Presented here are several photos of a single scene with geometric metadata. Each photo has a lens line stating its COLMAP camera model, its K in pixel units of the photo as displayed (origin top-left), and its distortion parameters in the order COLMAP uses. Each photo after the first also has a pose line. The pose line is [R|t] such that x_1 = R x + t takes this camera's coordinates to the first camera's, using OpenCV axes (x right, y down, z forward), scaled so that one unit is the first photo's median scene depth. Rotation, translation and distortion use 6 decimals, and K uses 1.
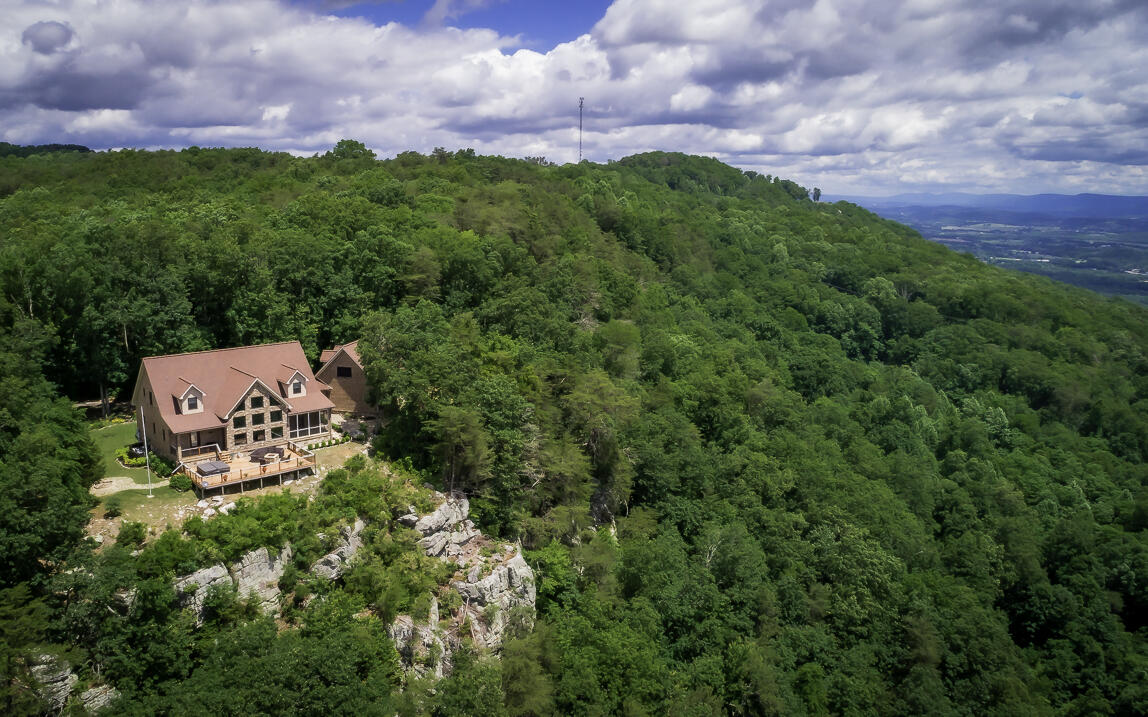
lens RADIAL K [[851.7, 0, 520.3], [0, 851.7, 364.1], [0, 0, 1]] dist [-0.014556, 0.000214]
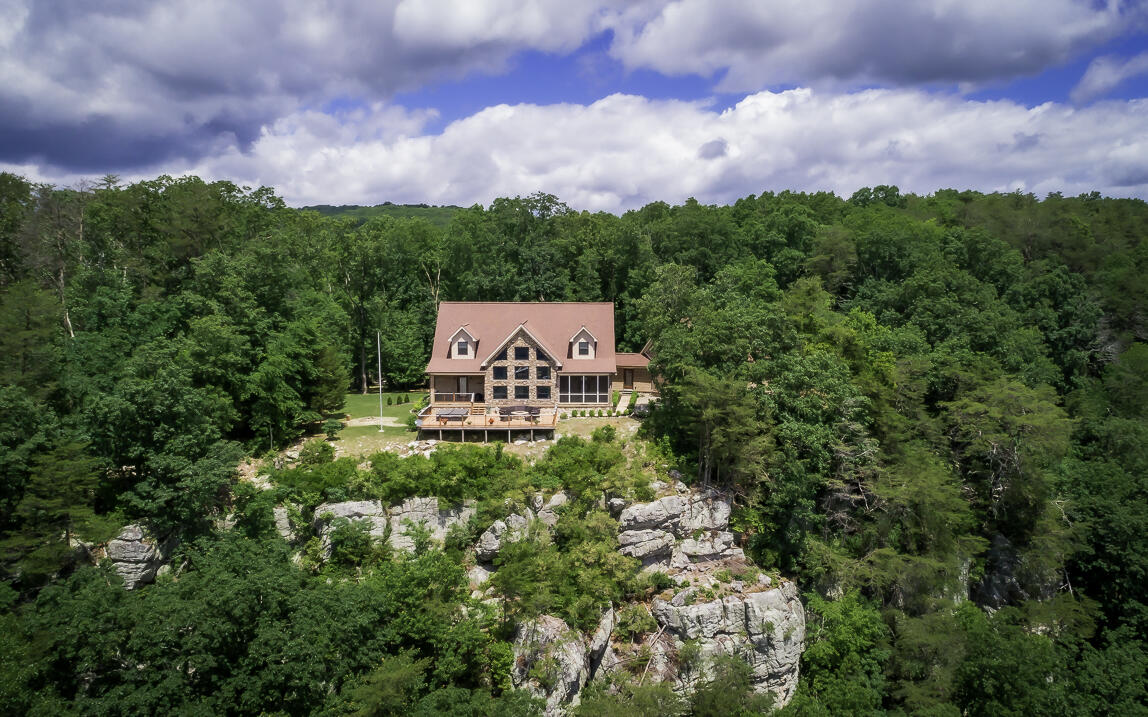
lens RADIAL K [[852.6, 0, 634.7], [0, 852.6, 360.5], [0, 0, 1]] dist [-0.018251, 0.003691]
pose [[0.811477, 0.057350, -0.581564, 0.299062], [-0.118451, 0.990657, -0.067587, 0.097548], [0.572254, 0.123732, 0.810688, 0.346924]]
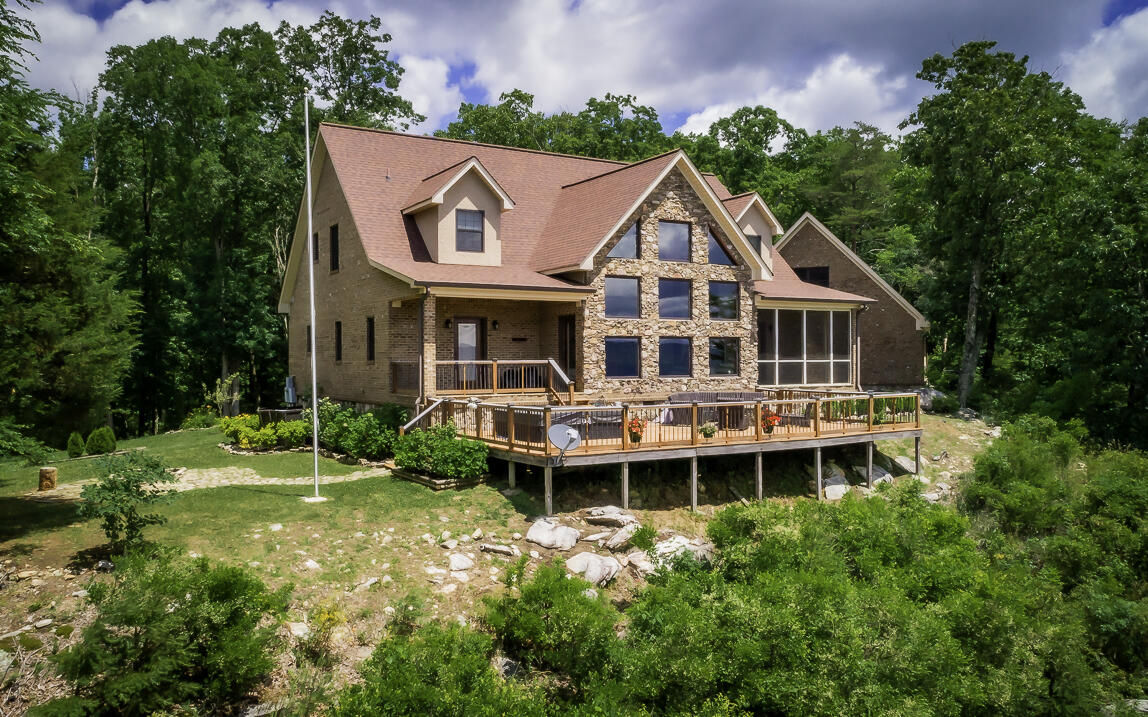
lens RADIAL K [[897.1, 0, 574.0], [0, 897.1, 358.5], [0, 0, 1]] dist [-0.009085, -0.000500]
pose [[0.990965, -0.012819, -0.133507, -0.300607], [-0.014084, 0.979973, -0.198634, 0.147969], [0.133380, 0.198720, 0.970938, 0.691157]]
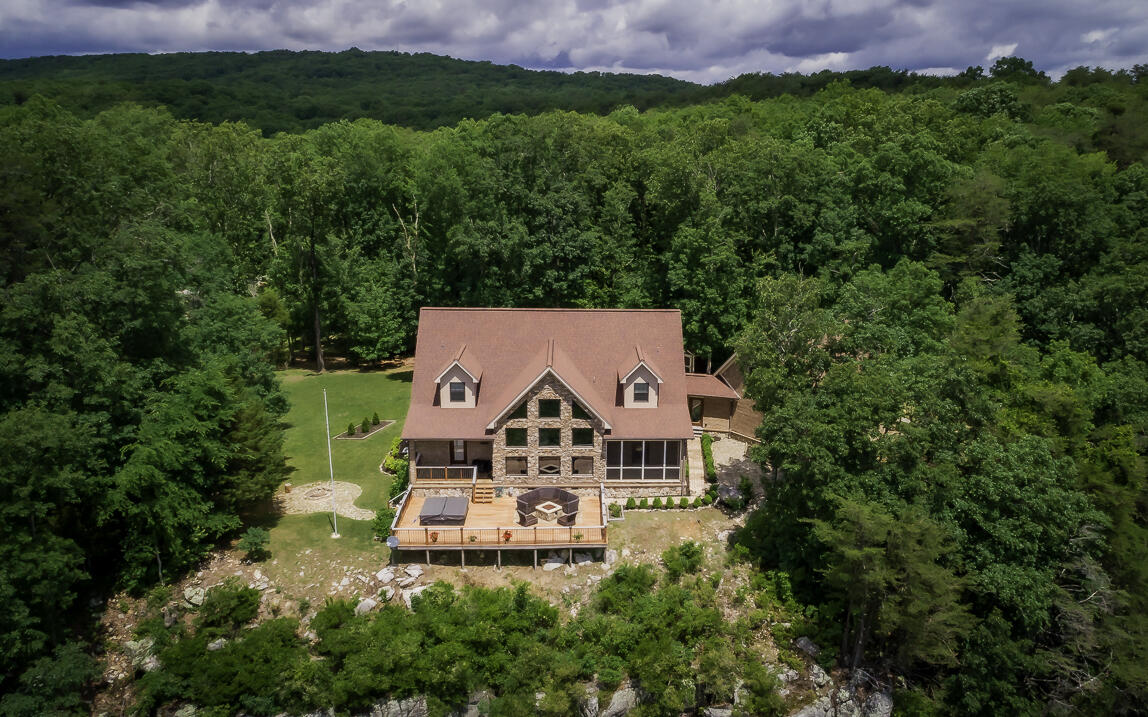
lens RADIAL K [[896.7, 0, 632.1], [0, 896.7, 360.8], [0, 0, 1]] dist [-0.011174, -0.000577]
pose [[0.815552, 0.156084, -0.557237, 0.067299], [-0.131723, 0.987731, 0.083882, -0.044495], [0.563493, 0.004991, 0.826106, 0.527253]]
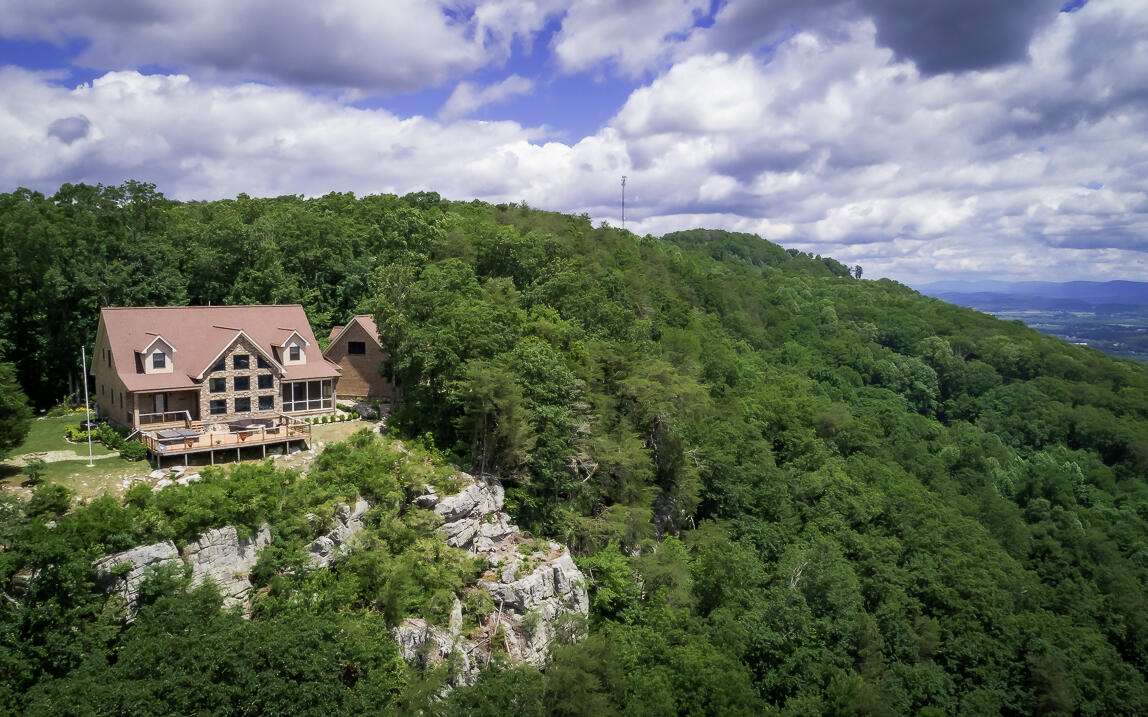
lens RADIAL K [[854.9, 0, 574.0], [0, 854.9, 358.5], [0, 0, 1]] dist [-0.014489, 0.000623]
pose [[0.999911, -0.001594, 0.013252, -0.005586], [0.003010, 0.994194, -0.107564, 0.128481], [-0.013004, 0.107594, 0.994110, 0.192320]]
